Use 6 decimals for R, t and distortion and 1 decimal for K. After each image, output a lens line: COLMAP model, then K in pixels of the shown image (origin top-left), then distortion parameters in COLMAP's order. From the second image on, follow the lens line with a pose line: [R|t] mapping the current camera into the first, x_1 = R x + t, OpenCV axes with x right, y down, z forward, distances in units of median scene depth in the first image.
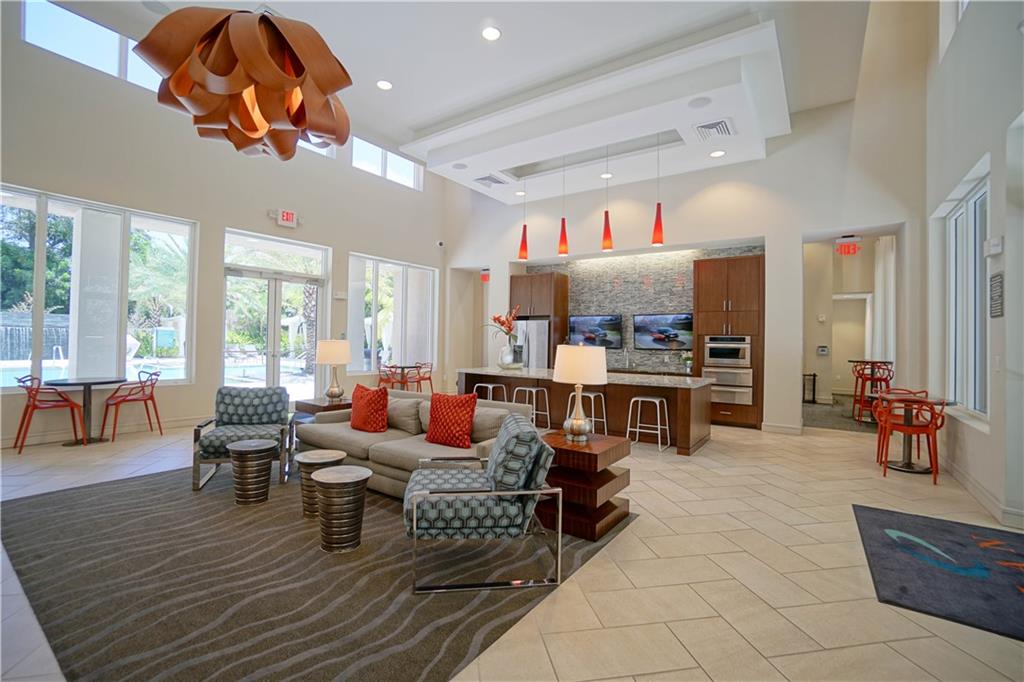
lens RADIAL K [[446.7, 0, 506.1], [0, 446.7, 337.2], [0, 0, 1]] dist [-0.065835, 0.023645]
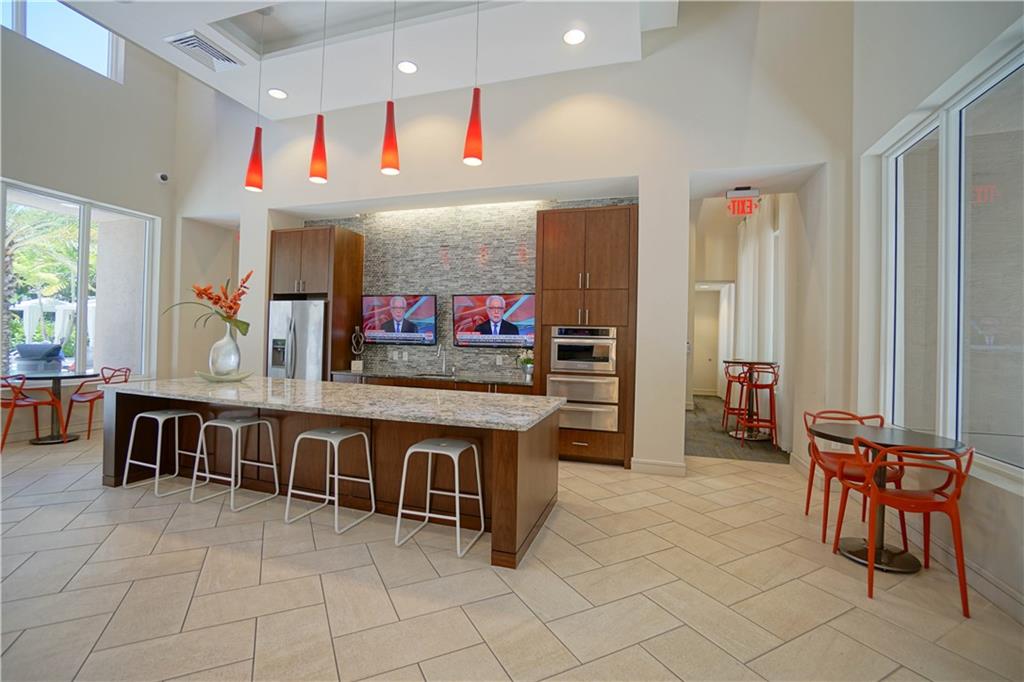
lens RADIAL K [[446.7, 0, 506.1], [0, 446.7, 337.2], [0, 0, 1]] dist [-0.065835, 0.023645]
pose [[0.952780, 0.006135, 0.303600, 0.181660], [-0.009793, 0.999897, 0.010526, 0.006453], [-0.303504, -0.013002, 0.952741, 0.382023]]
